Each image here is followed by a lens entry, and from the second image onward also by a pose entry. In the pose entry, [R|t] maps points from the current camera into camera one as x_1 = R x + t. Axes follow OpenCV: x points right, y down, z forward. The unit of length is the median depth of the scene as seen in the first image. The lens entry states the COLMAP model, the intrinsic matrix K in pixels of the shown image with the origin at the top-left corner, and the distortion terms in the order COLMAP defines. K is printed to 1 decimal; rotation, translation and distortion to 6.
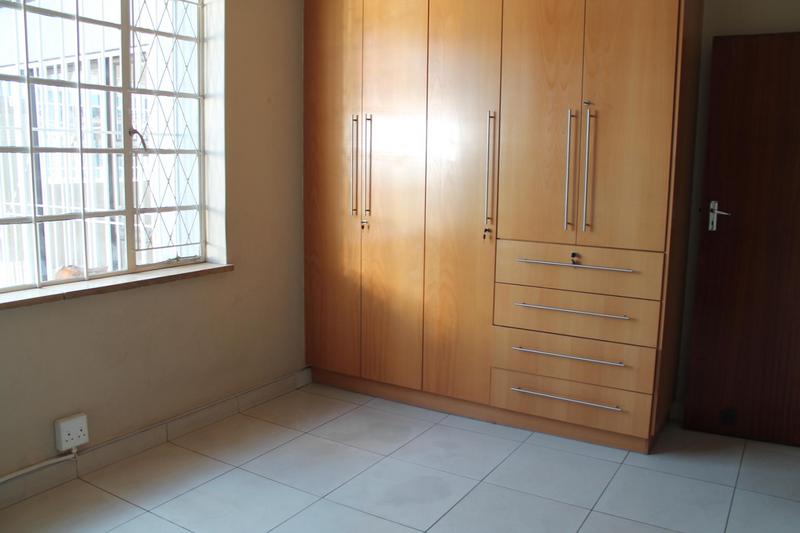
lens RADIAL K [[670.7, 0, 400.9], [0, 670.7, 266.6], [0, 0, 1]] dist [-0.089158, 0.014828]
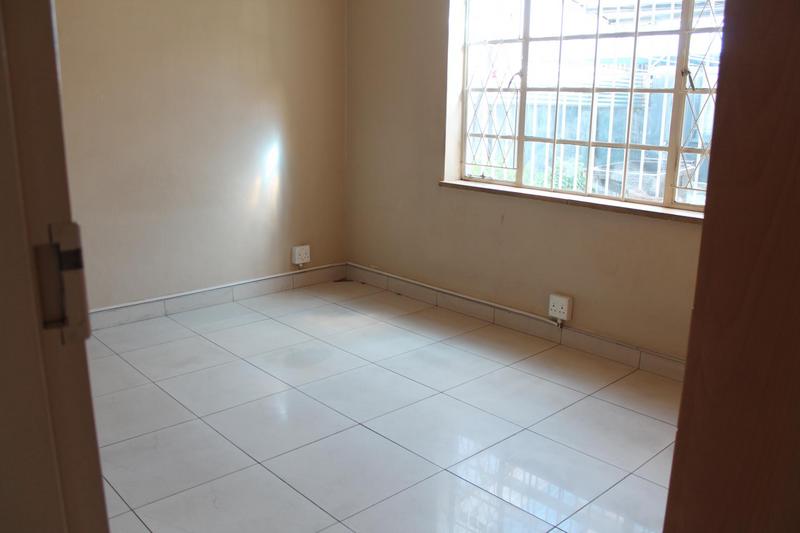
lens RADIAL K [[670.7, 0, 400.7], [0, 670.7, 266.5], [0, 0, 1]] dist [-0.089158, 0.014828]
pose [[-0.258221, 0.218148, -0.941134, 0.742107], [-0.158703, 0.951360, 0.264061, -0.115066], [0.952961, 0.217547, -0.211040, 0.861791]]
